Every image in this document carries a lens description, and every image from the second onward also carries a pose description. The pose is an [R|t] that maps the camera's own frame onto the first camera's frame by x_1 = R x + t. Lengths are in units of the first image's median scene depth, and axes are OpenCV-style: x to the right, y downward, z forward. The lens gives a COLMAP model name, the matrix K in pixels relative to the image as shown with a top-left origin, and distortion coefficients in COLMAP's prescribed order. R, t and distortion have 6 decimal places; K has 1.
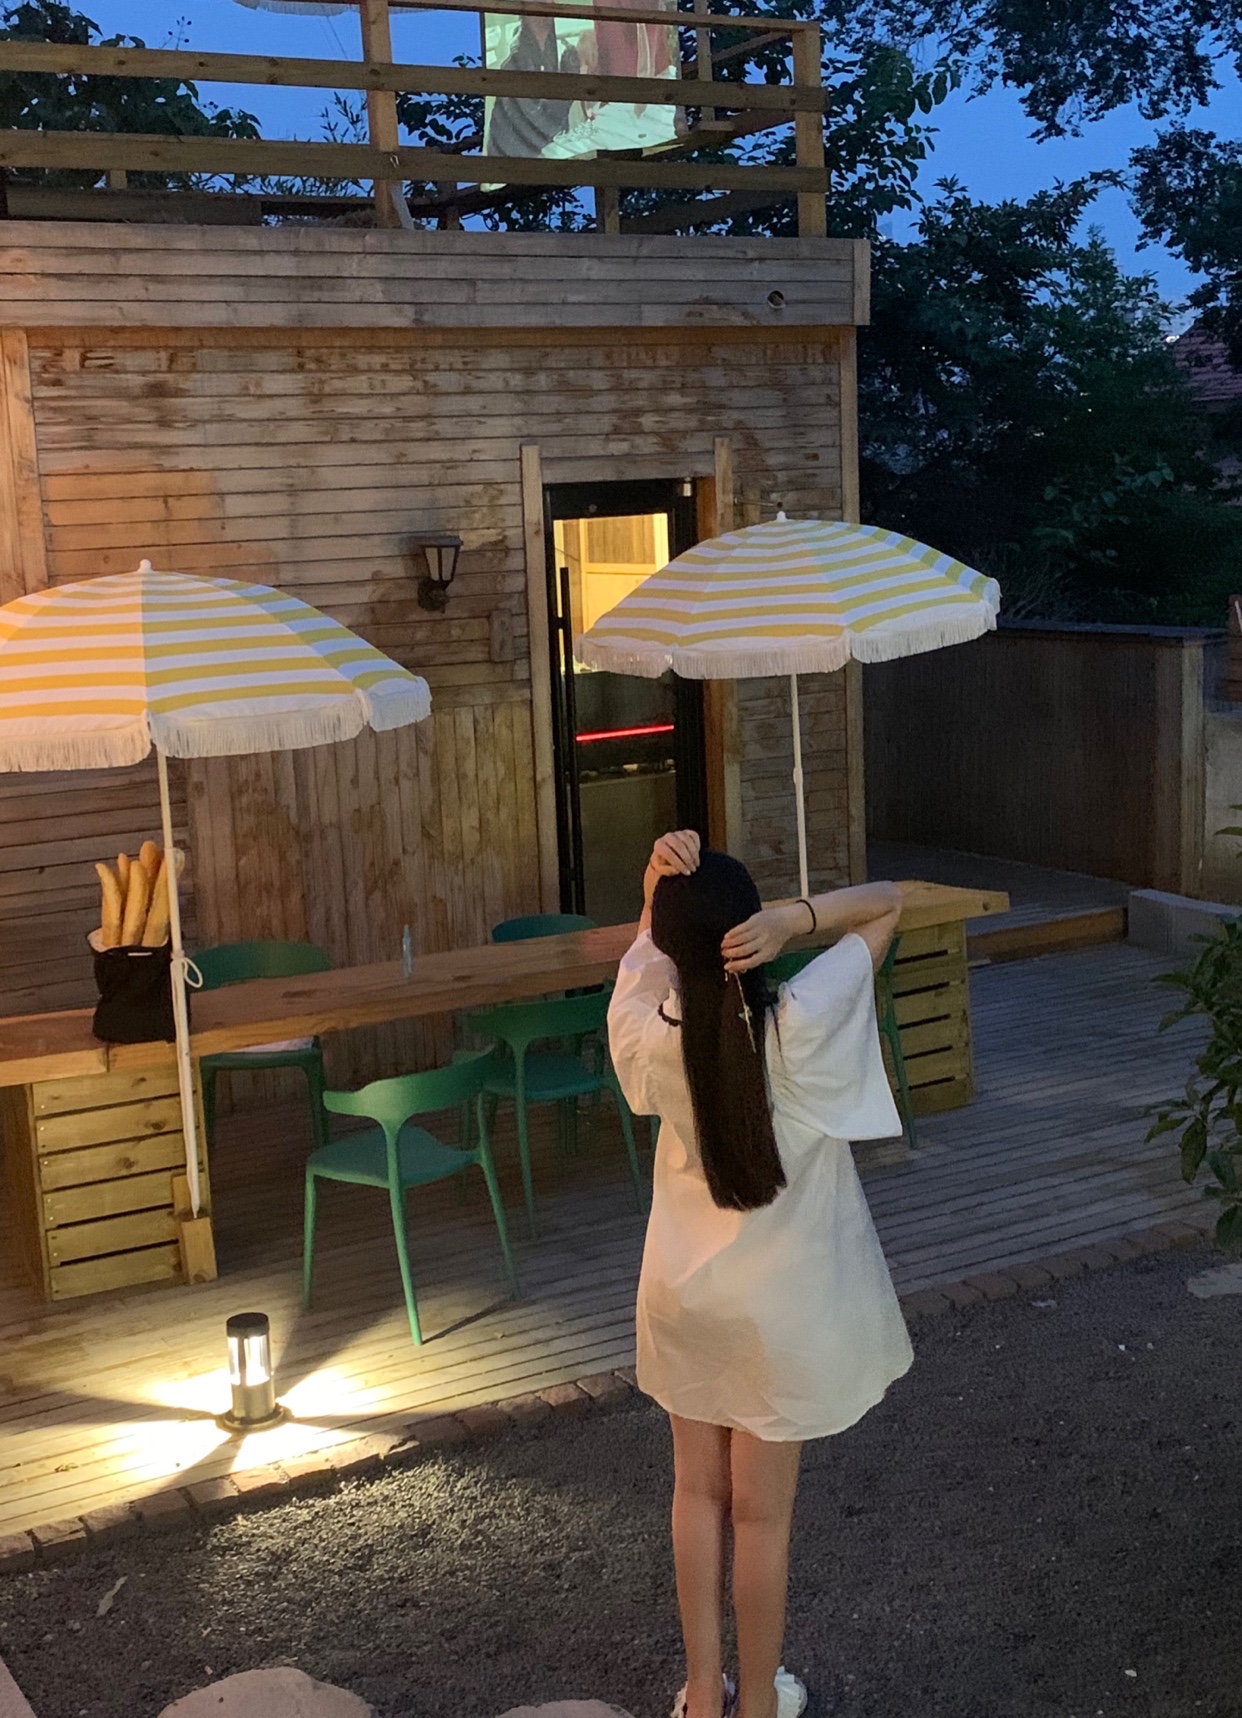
lens RADIAL K [[2156.6, 0, 591.9], [0, 2156.6, 858.0], [0, 0, 1]] dist [0.093293, 0.000000]
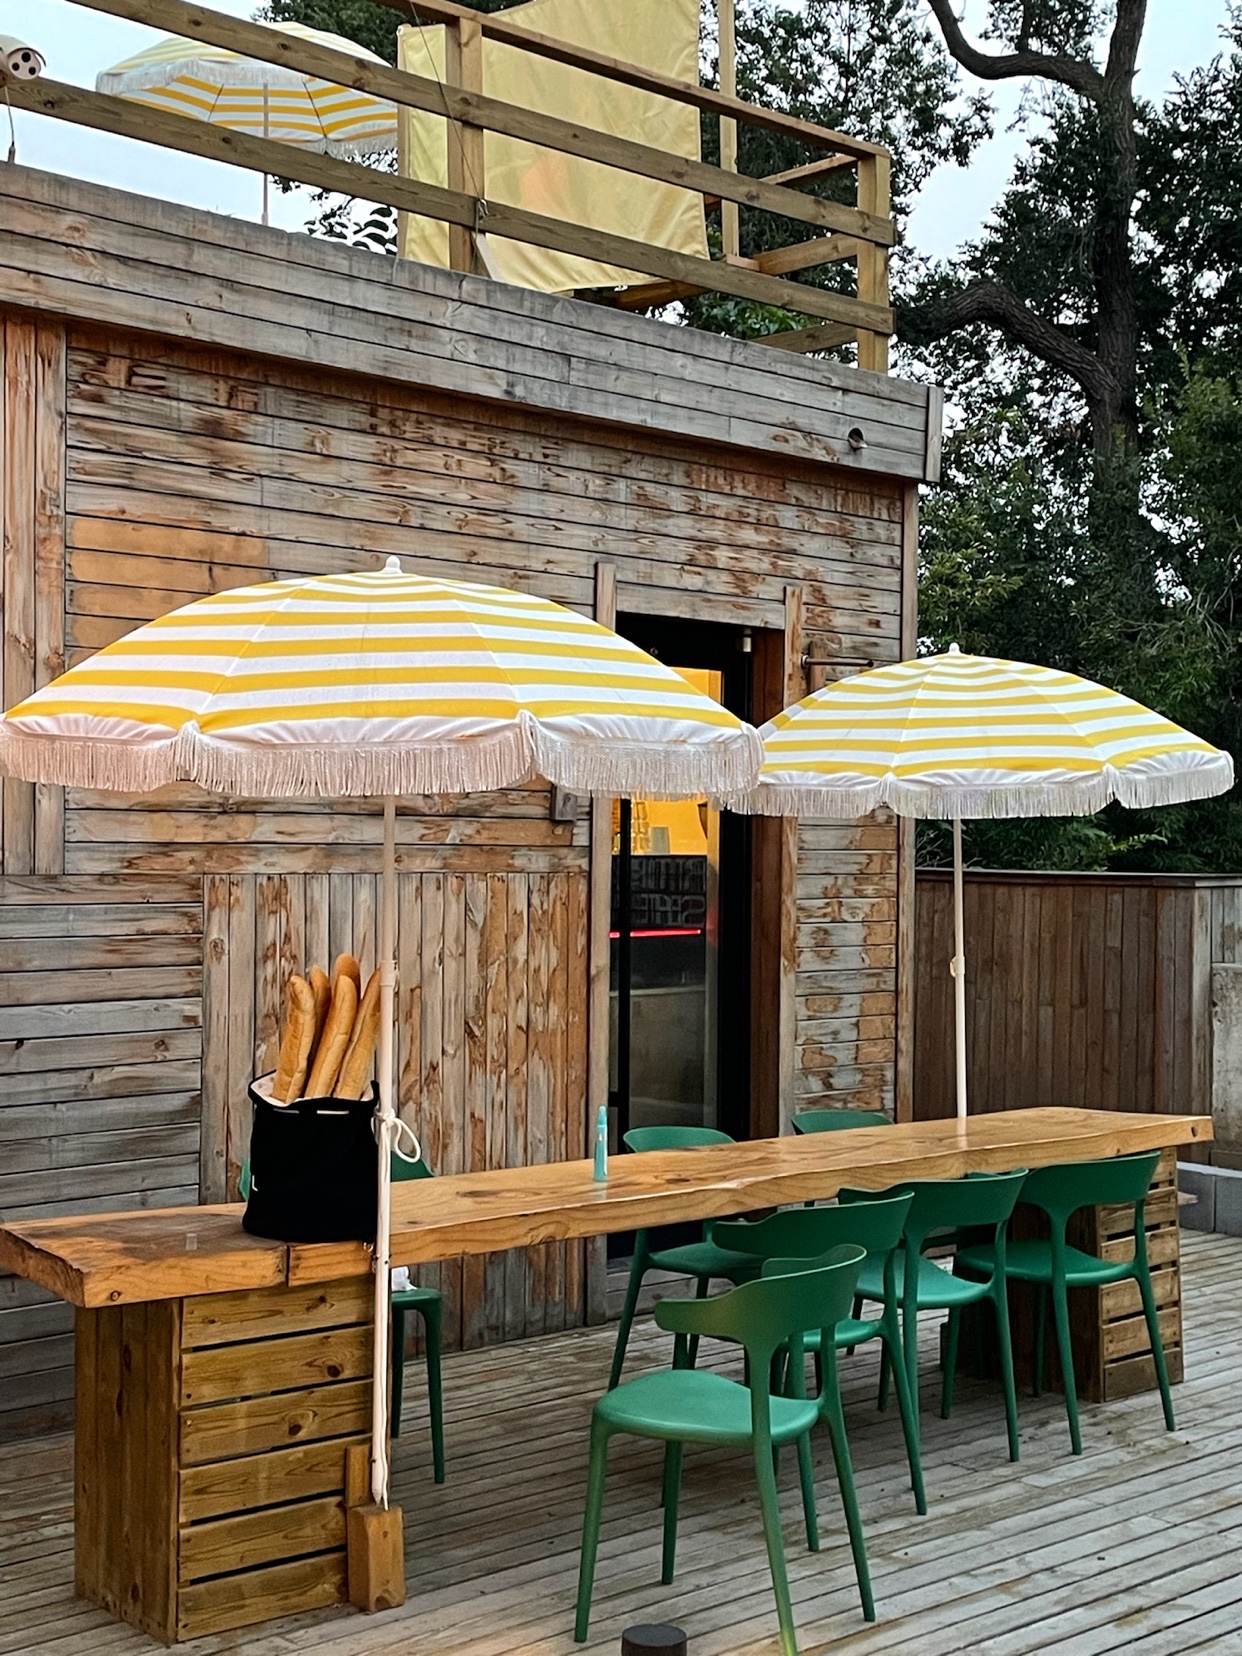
lens RADIAL K [[2264.5, 0, 623.8], [0, 2264.5, 834.8], [0, 0, 1]] dist [0.132111, 0.000000]
pose [[0.968274, 0.057210, 0.243255, -0.233023], [-0.013214, 0.983801, -0.178777, 0.066625], [-0.249542, 0.169890, 0.953345, 0.199950]]
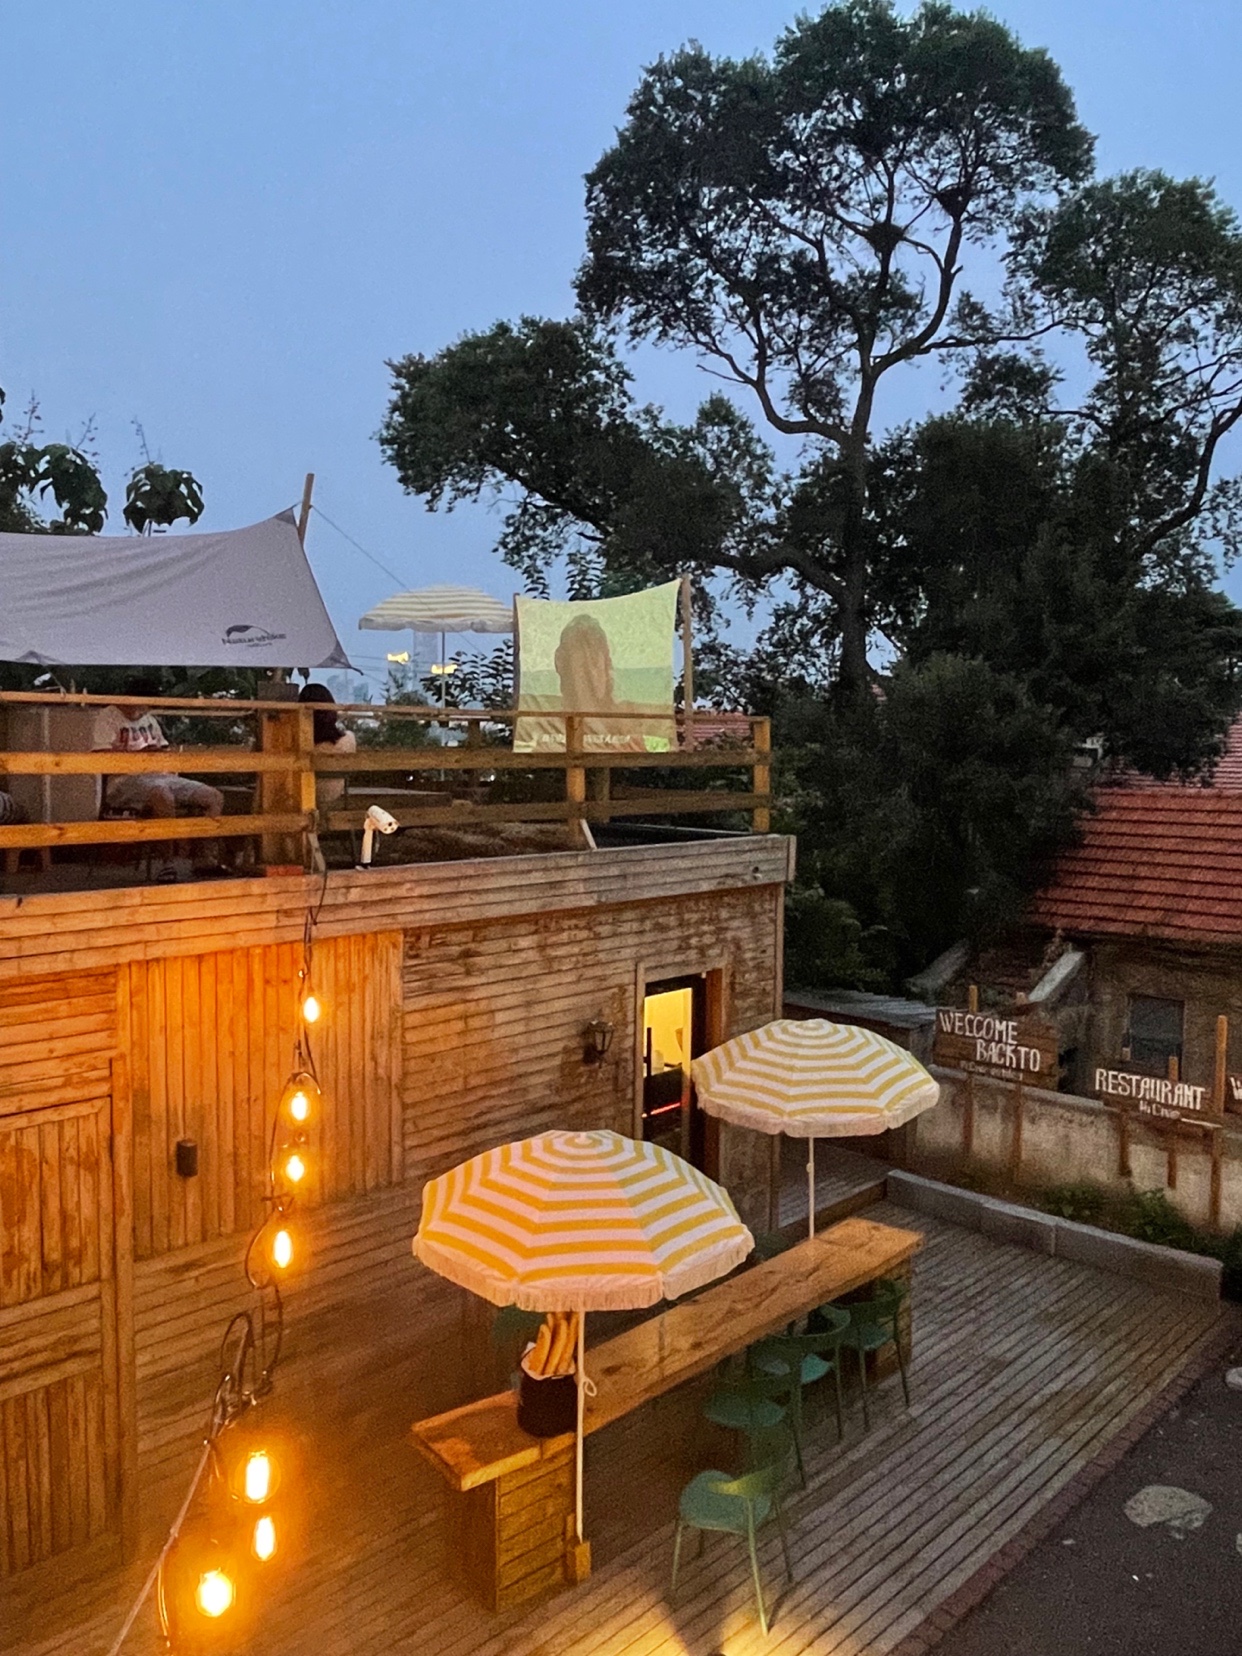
lens RADIAL K [[1264.7, 0, 627.3], [0, 1264.7, 836.2], [0, 0, 1]] dist [0.036871, -0.005751]
pose [[0.955857, 0.032154, 0.292067, -0.343384], [-0.003960, 0.995314, -0.096615, -0.199319], [-0.293805, 0.091194, 0.951505, 0.047983]]
